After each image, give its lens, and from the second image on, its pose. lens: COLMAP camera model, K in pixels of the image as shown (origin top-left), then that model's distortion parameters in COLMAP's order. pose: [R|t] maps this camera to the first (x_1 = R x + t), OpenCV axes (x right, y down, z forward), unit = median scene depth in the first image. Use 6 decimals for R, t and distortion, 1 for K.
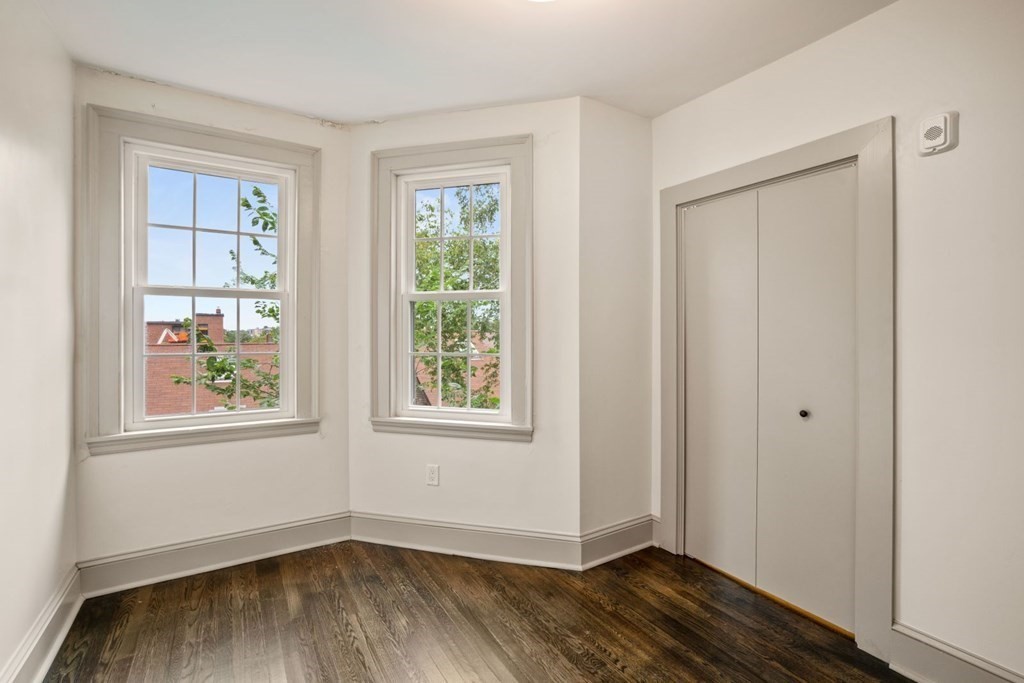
lens RADIAL K [[459.9, 0, 511.9], [0, 459.9, 336.1], [0, 0, 1]] dist [-0.066914, 0.022163]
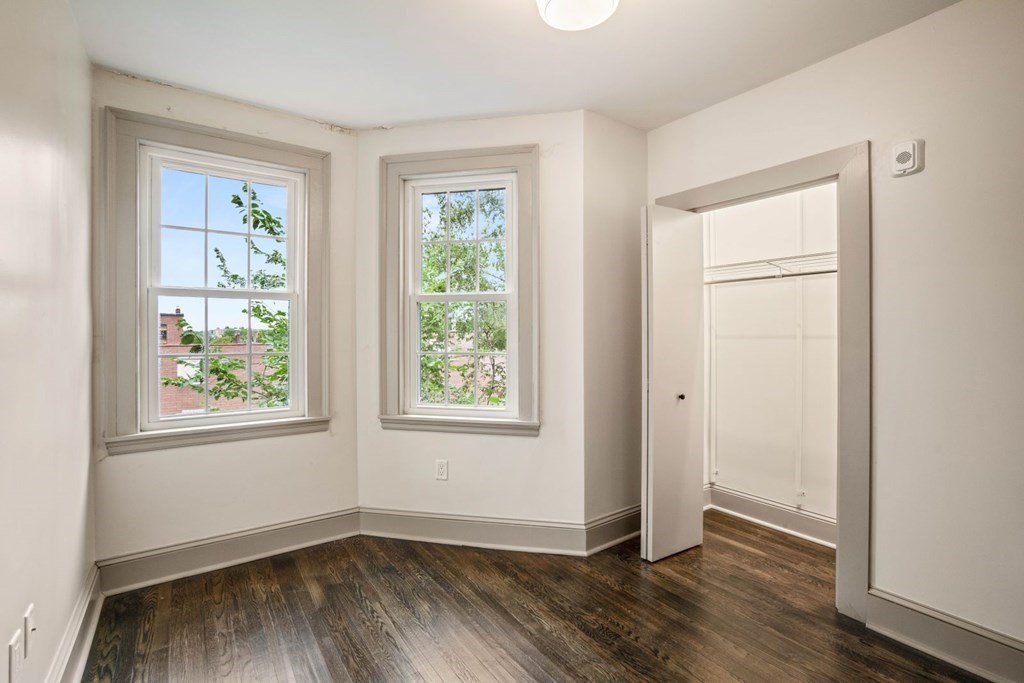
lens RADIAL K [[463.1, 0, 509.8], [0, 463.1, 337.5], [0, 0, 1]] dist [-0.074178, 0.024858]
pose [[0.998192, -0.002114, 0.060070, -0.097768], [0.001937, 0.999994, 0.003020, 0.000425], [-0.060076, -0.002898, 0.998190, -0.063493]]
